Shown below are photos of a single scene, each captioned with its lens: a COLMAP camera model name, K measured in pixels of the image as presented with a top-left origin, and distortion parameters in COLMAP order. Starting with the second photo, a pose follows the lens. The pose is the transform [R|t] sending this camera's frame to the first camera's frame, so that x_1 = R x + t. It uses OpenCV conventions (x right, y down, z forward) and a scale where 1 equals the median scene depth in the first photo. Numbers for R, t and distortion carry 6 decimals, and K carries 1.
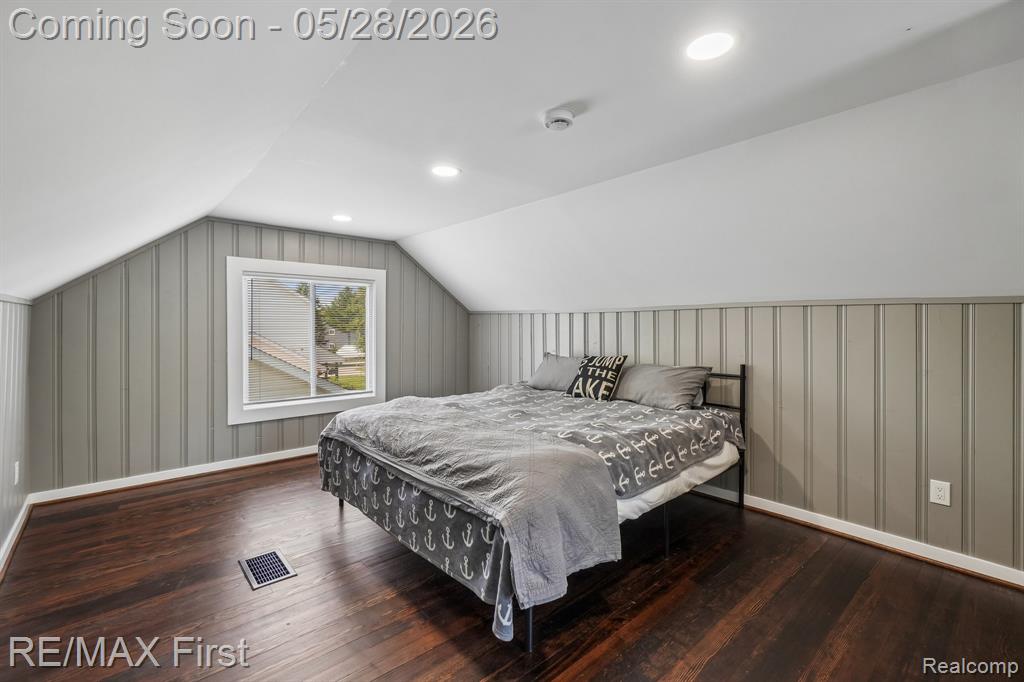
lens RADIAL K [[445.4, 0, 528.6], [0, 445.4, 329.3], [0, 0, 1]] dist [-0.002525, -0.000172]
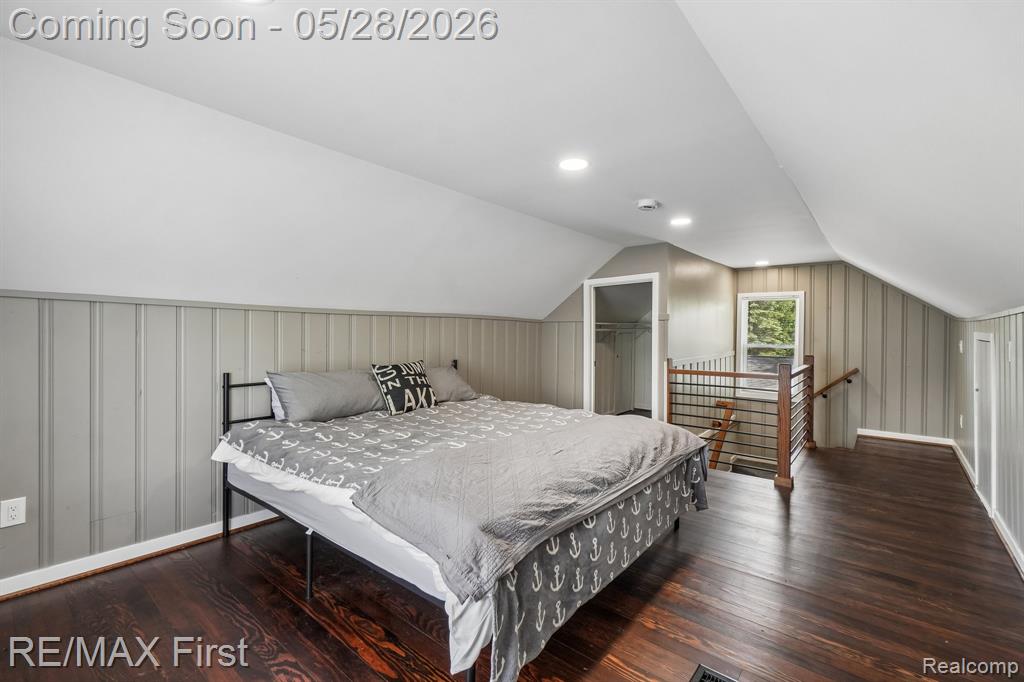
lens RADIAL K [[445.4, 0, 528.6], [0, 445.4, 329.3], [0, 0, 1]] dist [-0.002525, -0.000172]
pose [[-0.135931, 0.001760, 0.990717, -0.667285], [-0.000315, 0.999998, -0.001819, -0.004435], [-0.990718, -0.000559, -0.135931, 0.761222]]
